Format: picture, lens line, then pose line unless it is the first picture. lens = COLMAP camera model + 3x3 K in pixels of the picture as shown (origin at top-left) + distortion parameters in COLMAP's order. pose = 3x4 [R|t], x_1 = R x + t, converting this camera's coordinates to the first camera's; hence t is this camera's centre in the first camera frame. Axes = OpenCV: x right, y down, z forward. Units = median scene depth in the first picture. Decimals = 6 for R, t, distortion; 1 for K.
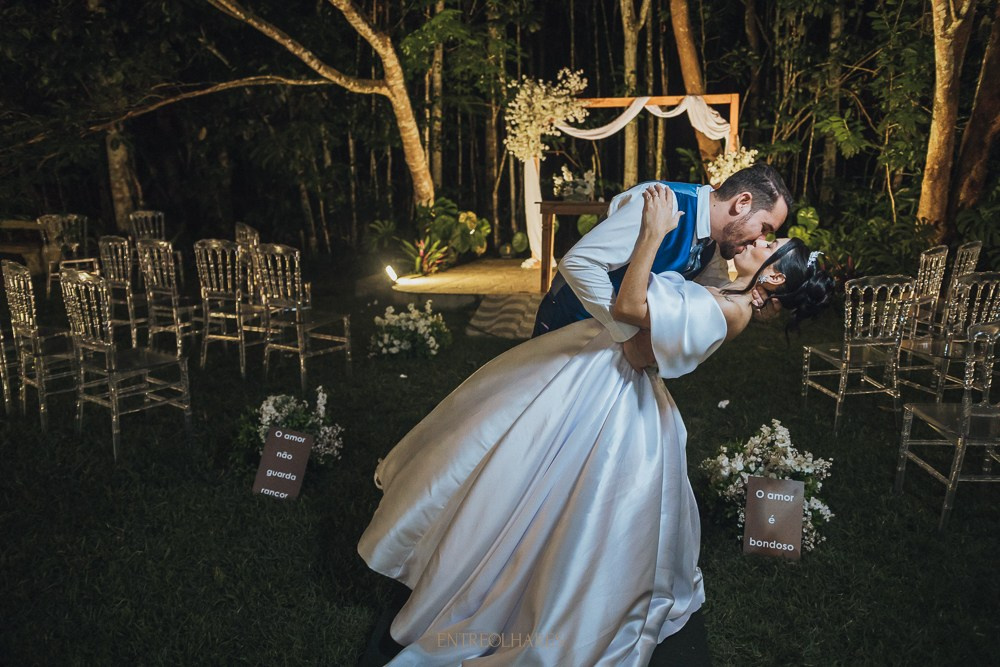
lens RADIAL K [[786.6, 0, 493.3], [0, 786.6, 333.8], [0, 0, 1]] dist [-0.088588, 0.121043]
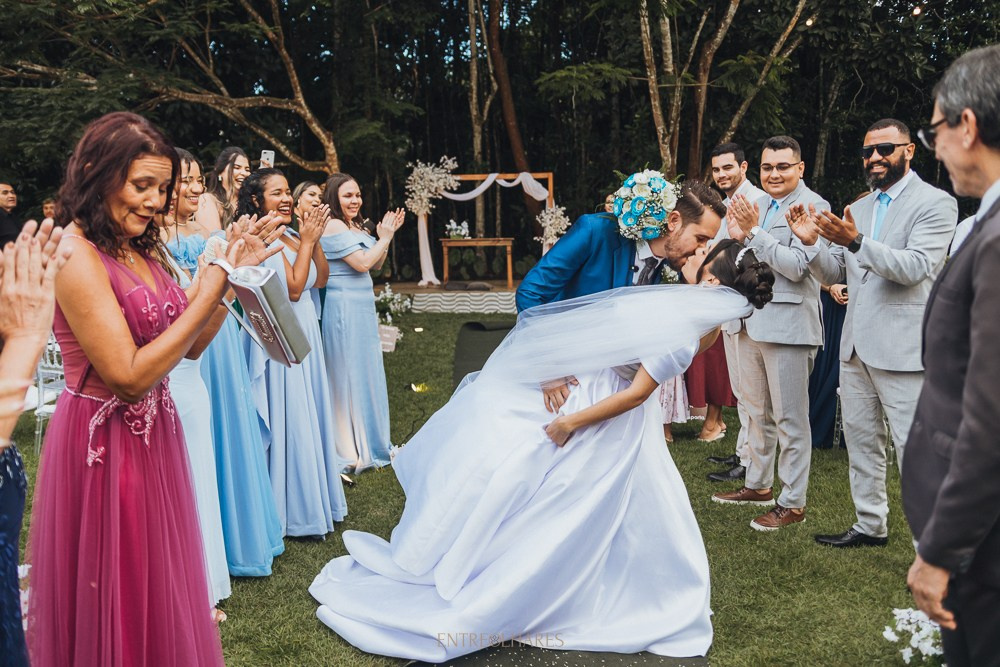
lens RADIAL K [[786.6, 0, 493.3], [0, 786.6, 333.8], [0, 0, 1]] dist [-0.088588, 0.121043]
pose [[0.974210, -0.036788, 0.222623, -0.170713], [0.050910, 0.997016, -0.058033, 0.107864], [-0.219824, 0.067870, 0.973176, -0.509745]]
